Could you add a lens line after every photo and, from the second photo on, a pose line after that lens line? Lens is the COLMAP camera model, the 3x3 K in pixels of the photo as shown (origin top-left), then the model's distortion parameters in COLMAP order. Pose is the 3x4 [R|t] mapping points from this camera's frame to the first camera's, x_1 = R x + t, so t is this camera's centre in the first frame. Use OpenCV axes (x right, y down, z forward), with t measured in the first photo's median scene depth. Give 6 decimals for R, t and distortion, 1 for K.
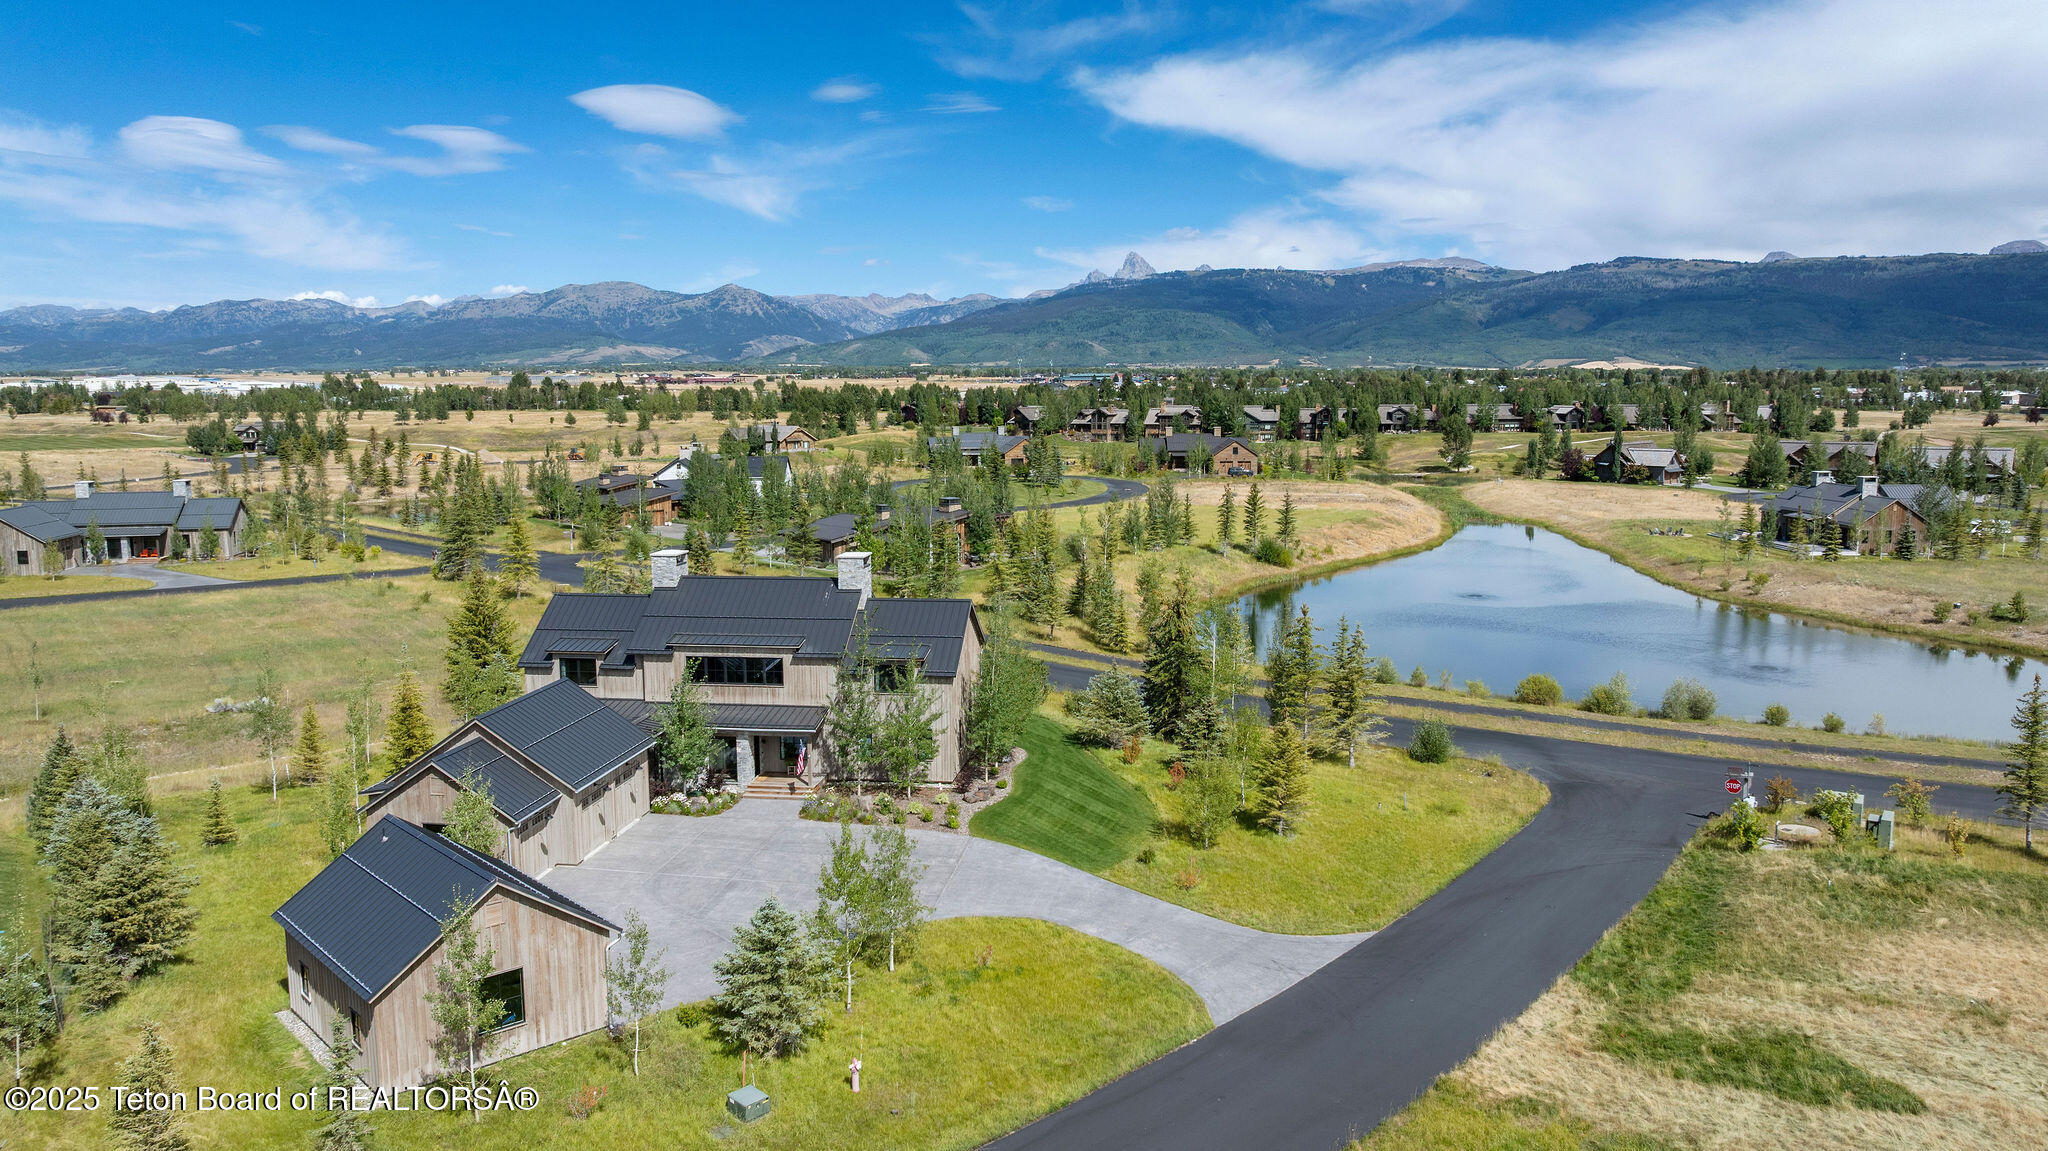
lens RADIAL K [[1443.2, 0, 1027.5], [0, 1443.2, 568.8], [0, 0, 1]] dist [-0.012378, -0.006418]
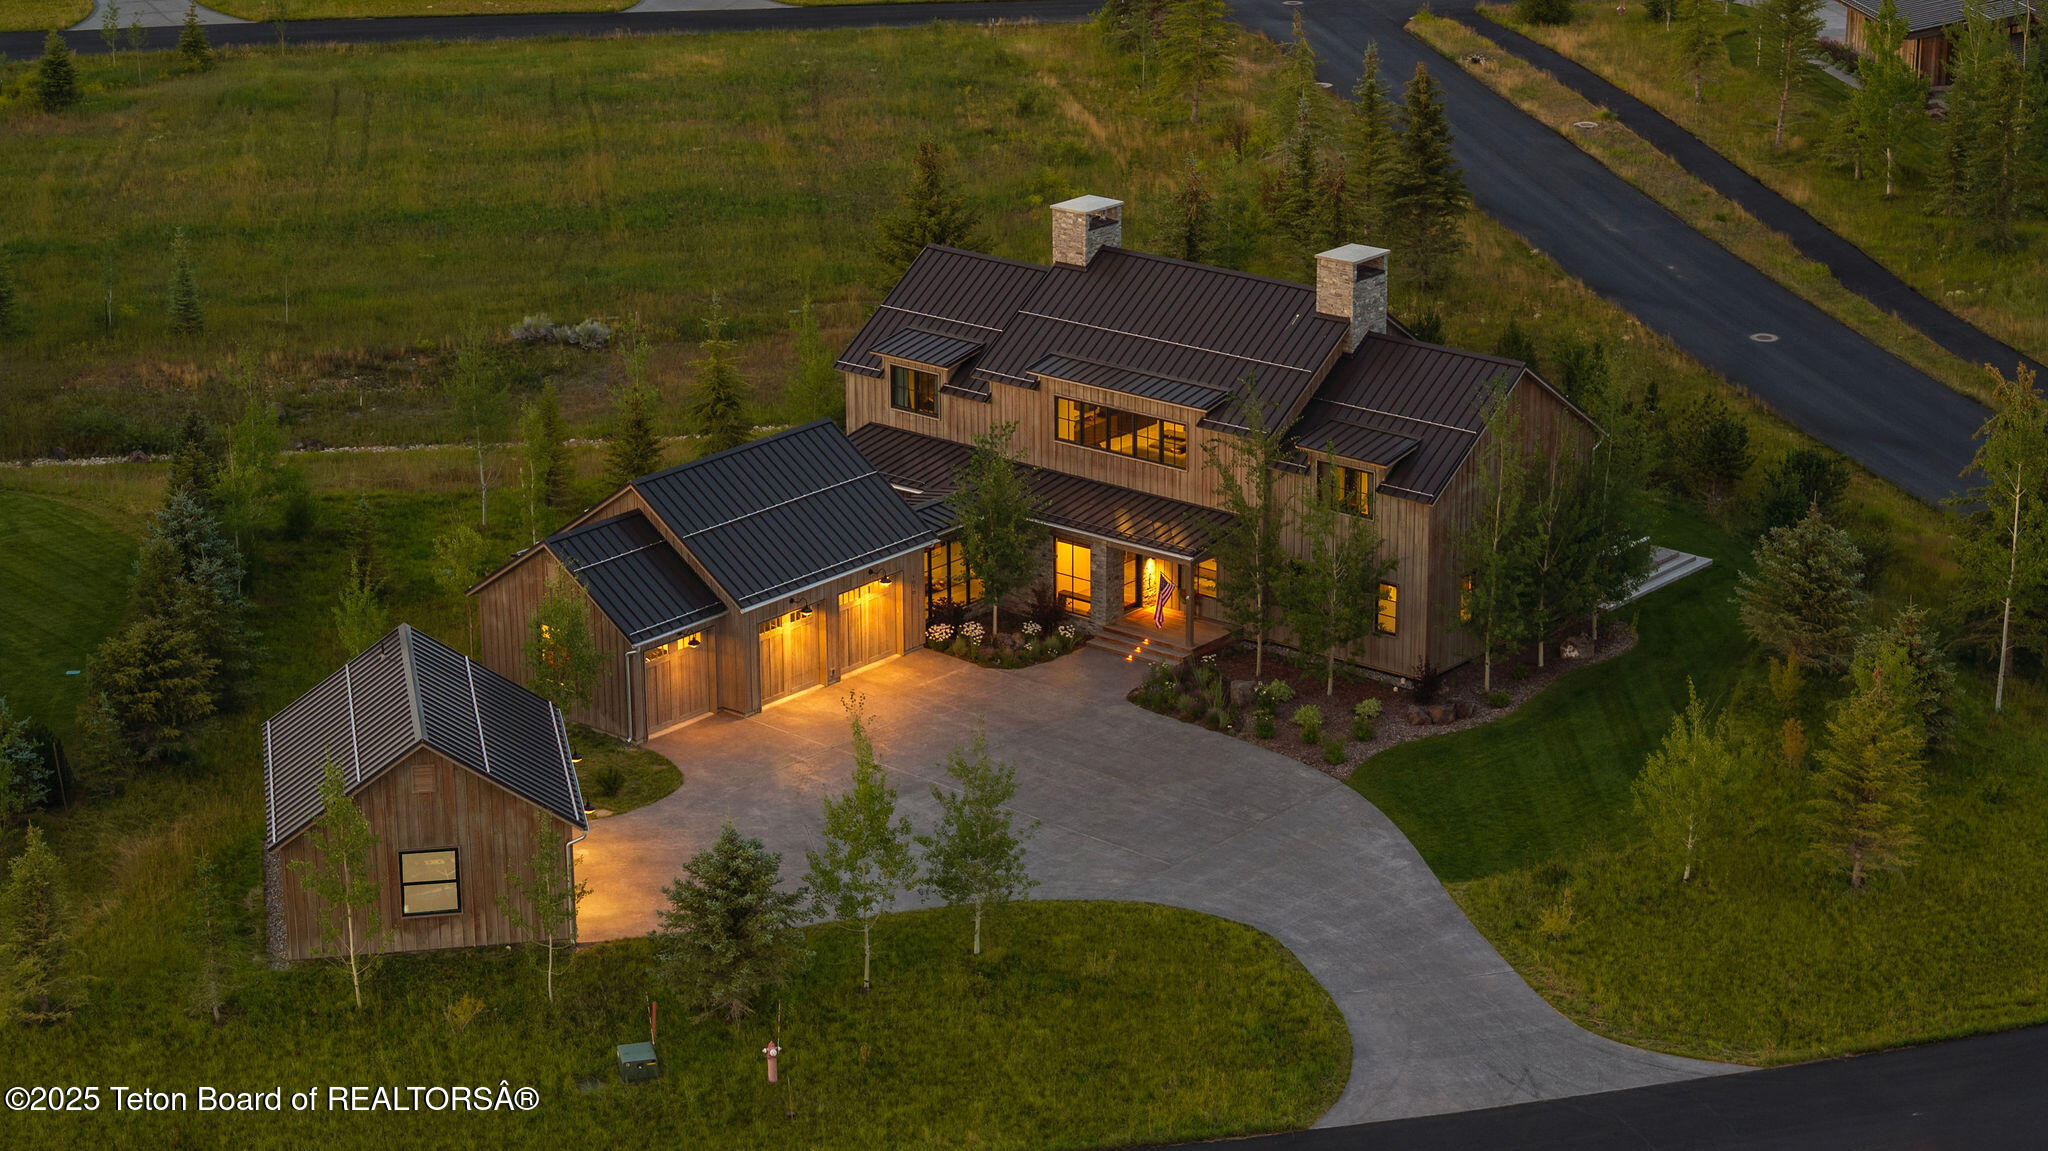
lens RADIAL K [[4121.0, 0, 1024.0], [0, 4121.0, 575.5], [0, 0, 1]] dist [-0.083074, -0.133184]
pose [[0.844088, 0.168832, -0.508932, 0.646914], [-0.065351, 0.974453, 0.214874, -0.237337], [0.532208, -0.148113, 0.833557, -0.452539]]
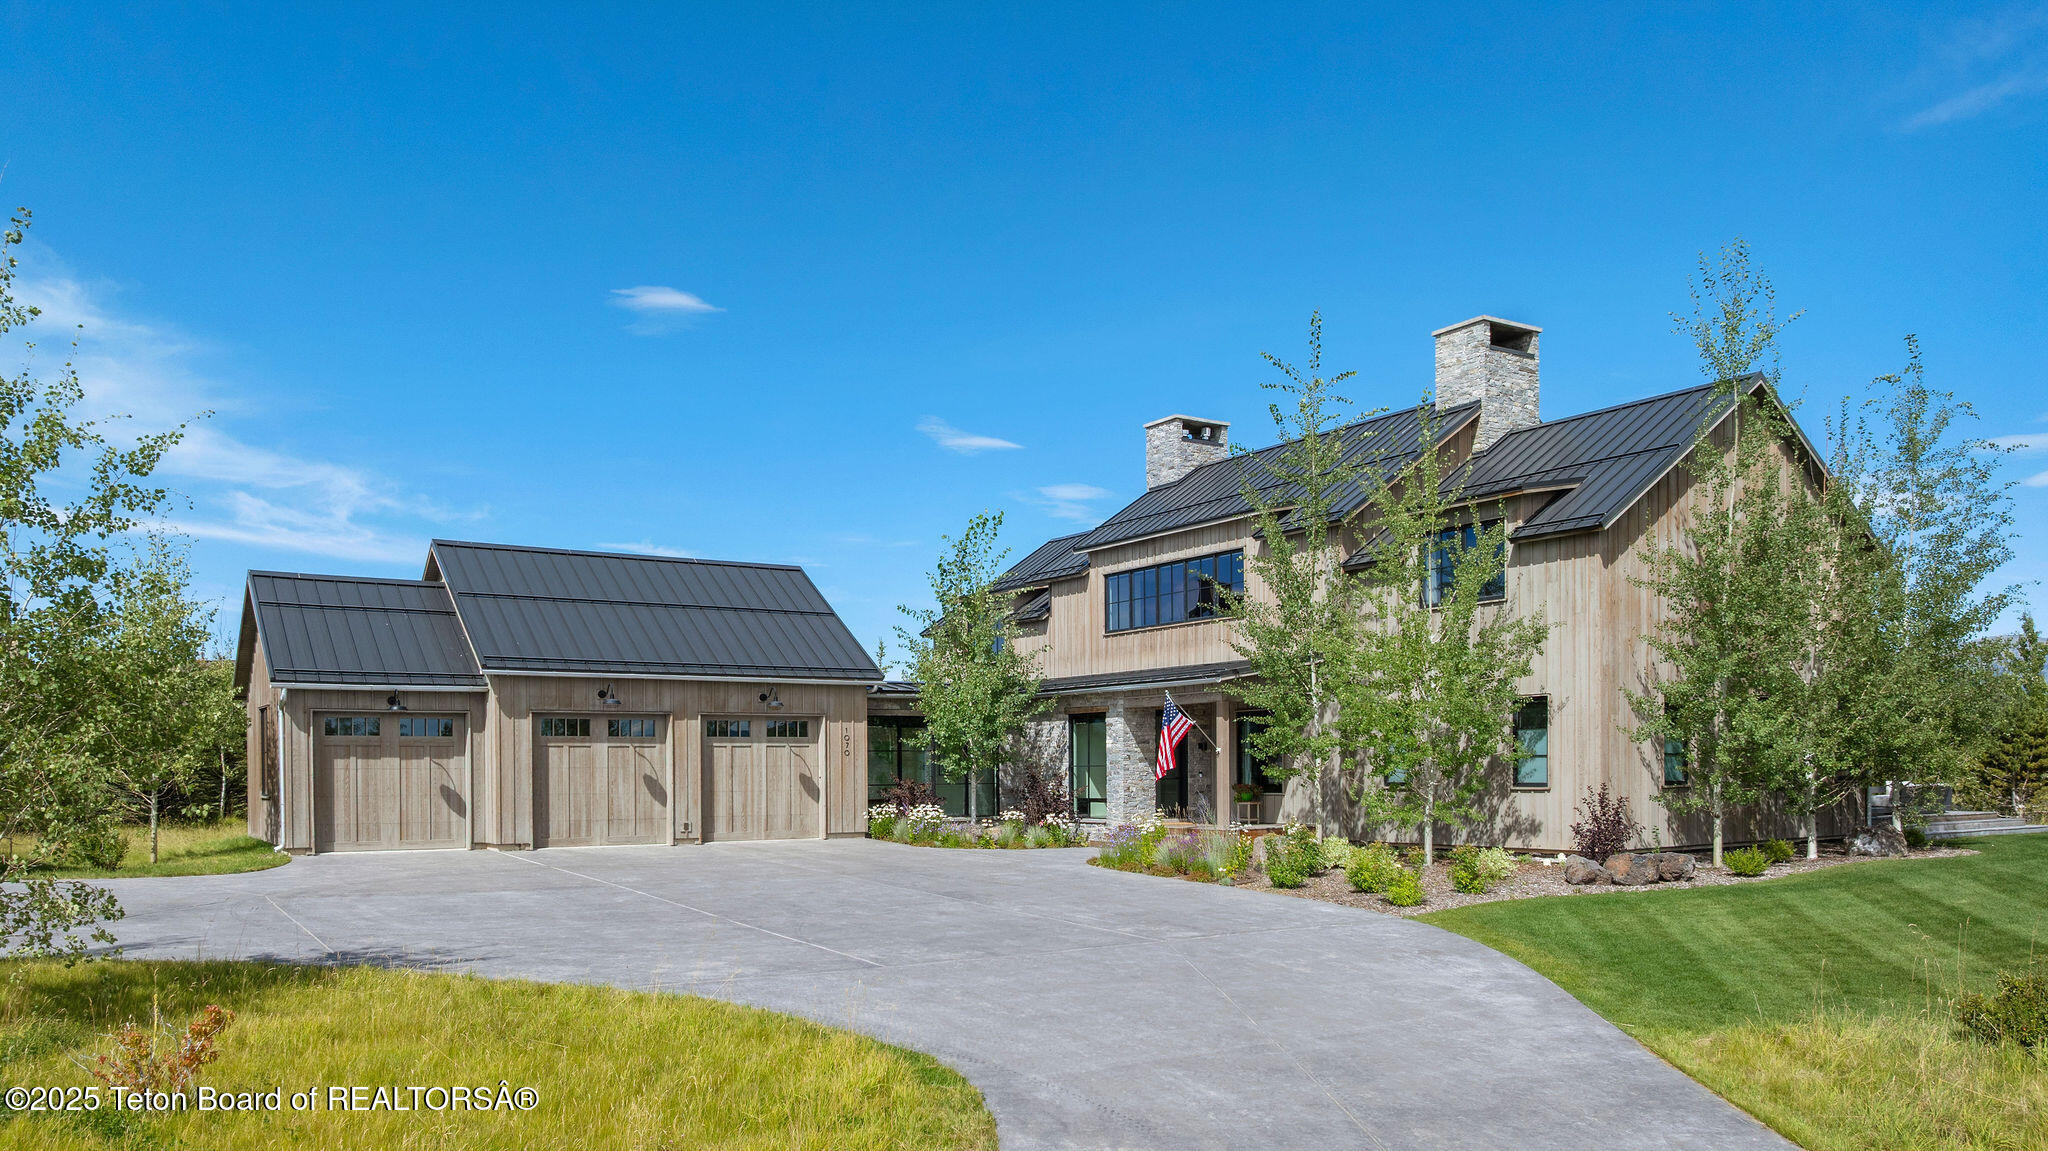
lens RADIAL K [[1482.8, 0, 1037.2], [0, 1482.8, 804.4], [0, 0, 1]] dist [-0.009909, -0.002176]
pose [[0.655532, 0.014252, -0.755033, 0.122582], [-0.088186, 0.994426, -0.057794, 0.169082], [0.750000, 0.104469, 0.653135, 0.680489]]
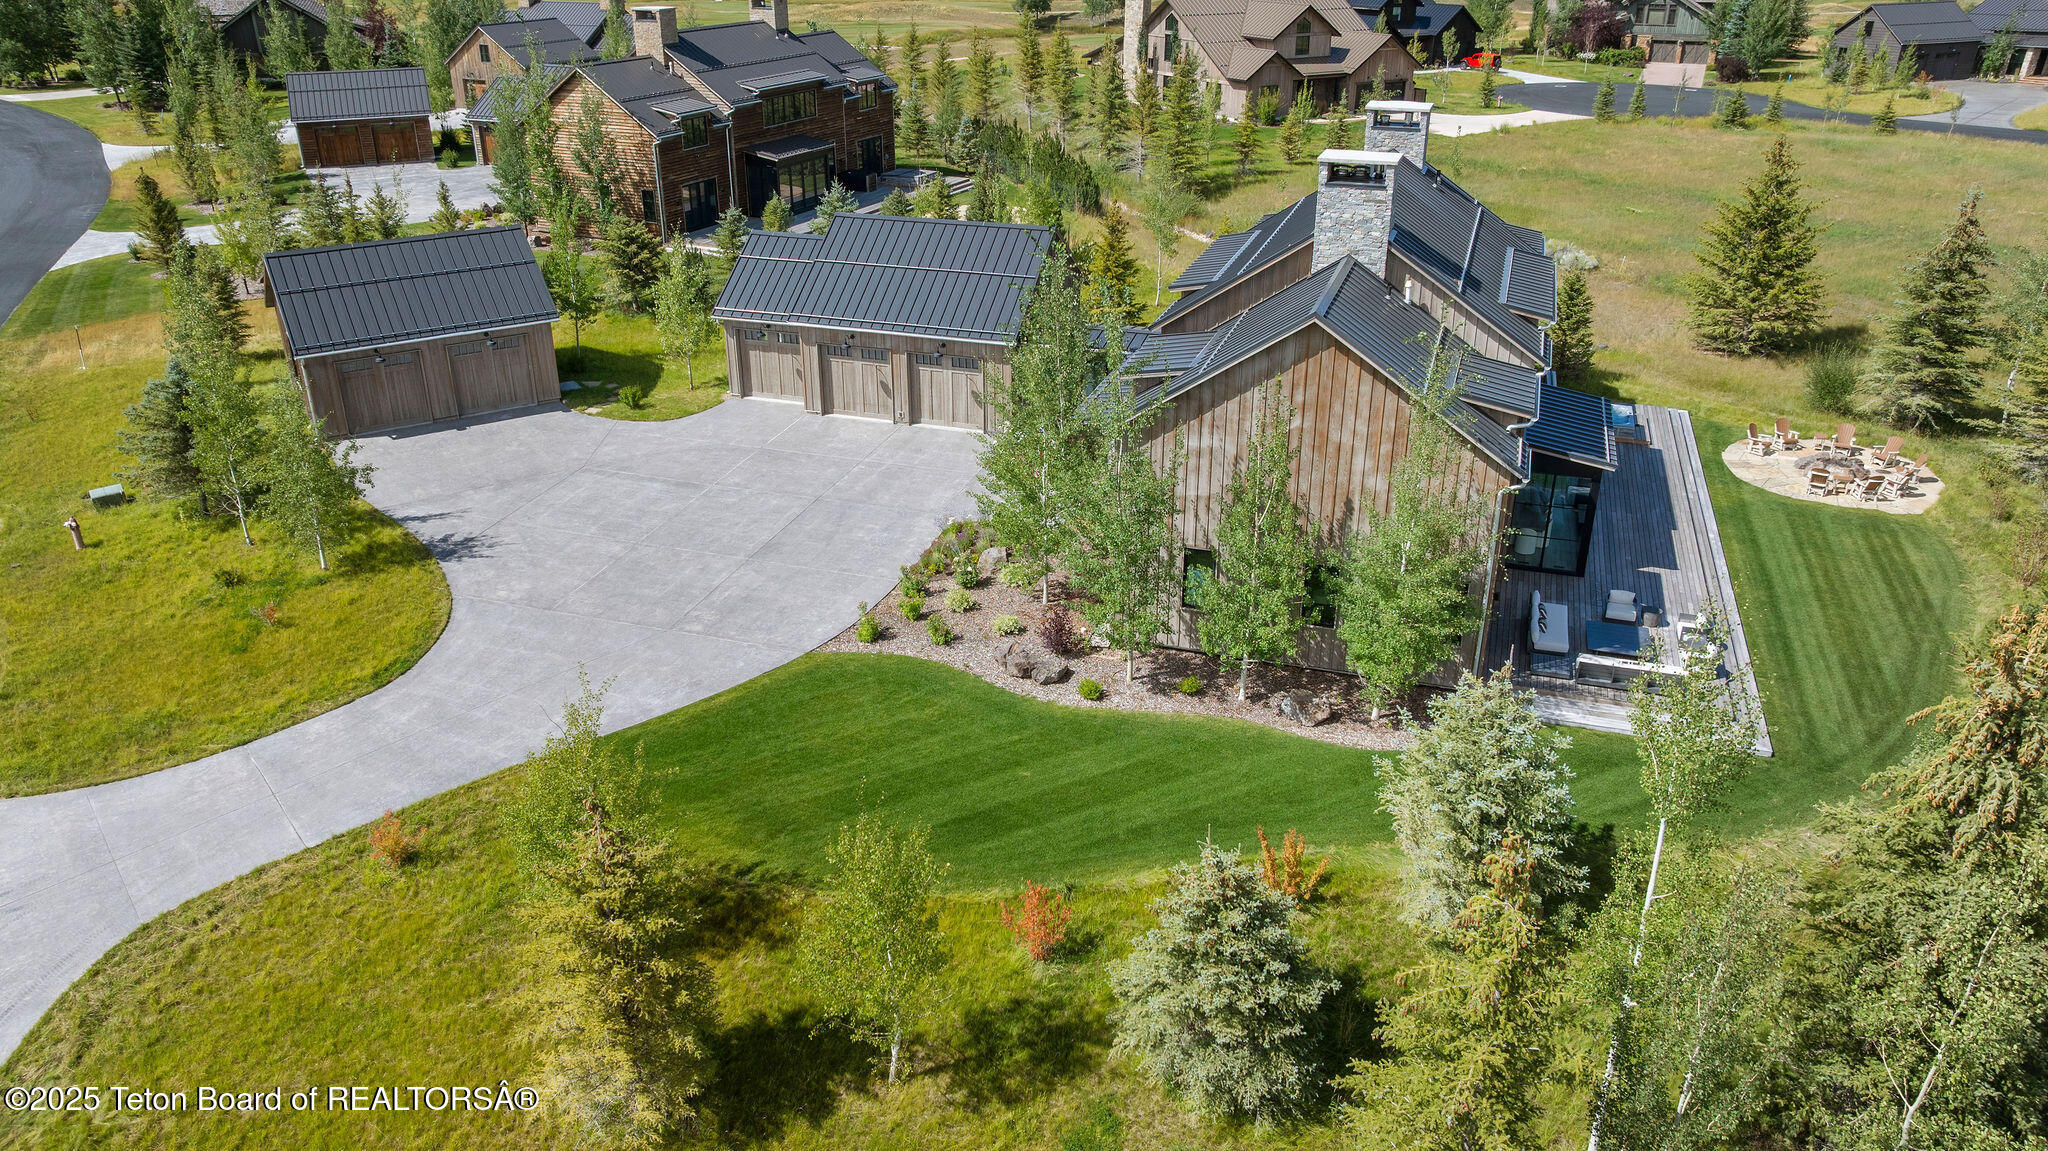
lens RADIAL K [[1443.2, 0, 1027.5], [0, 1443.2, 568.8], [0, 0, 1]] dist [-0.012378, -0.006418]
pose [[-0.205521, 0.419700, -0.884089, 0.378285], [-0.116454, 0.886467, 0.447901, -0.091106], [0.971699, 0.195009, -0.133312, 1.042638]]
